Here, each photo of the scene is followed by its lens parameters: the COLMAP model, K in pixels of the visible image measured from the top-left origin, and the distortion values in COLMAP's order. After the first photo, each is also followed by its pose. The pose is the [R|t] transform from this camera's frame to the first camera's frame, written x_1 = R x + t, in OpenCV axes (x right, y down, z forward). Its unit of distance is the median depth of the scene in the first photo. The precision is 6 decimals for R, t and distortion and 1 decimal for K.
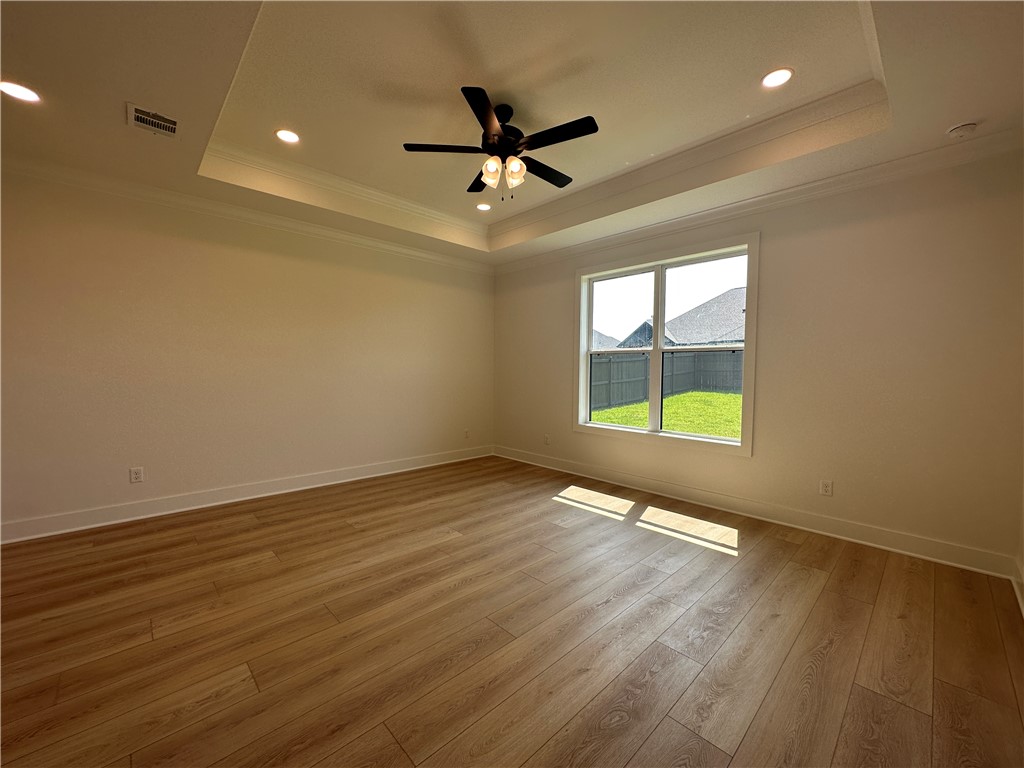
lens RADIAL K [[406.6, 0, 514.4], [0, 406.6, 382.2], [0, 0, 1]] dist [-0.008499, 0.001164]
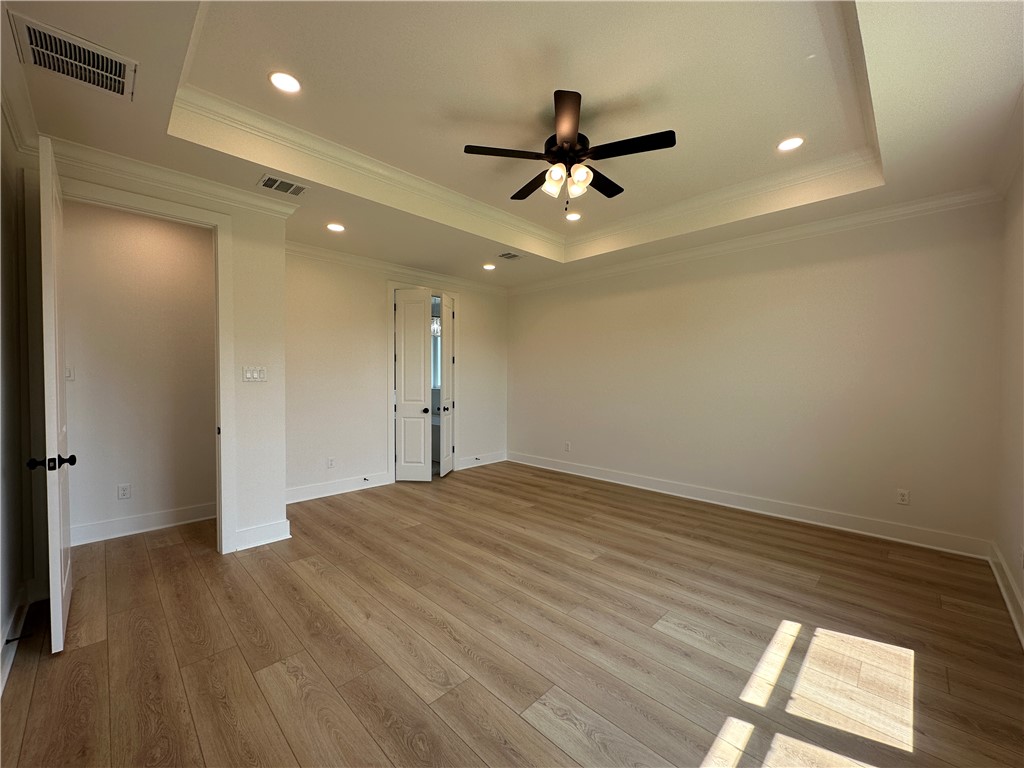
lens RADIAL K [[406.6, 0, 514.4], [0, 406.6, 380.3], [0, 0, 1]] dist [-0.008499, 0.001164]
pose [[0.037161, 0.000598, -0.999309, 0.752711], [-0.037314, 0.999303, -0.000789, -0.037059], [0.998612, 0.037317, 0.037158, 0.697799]]
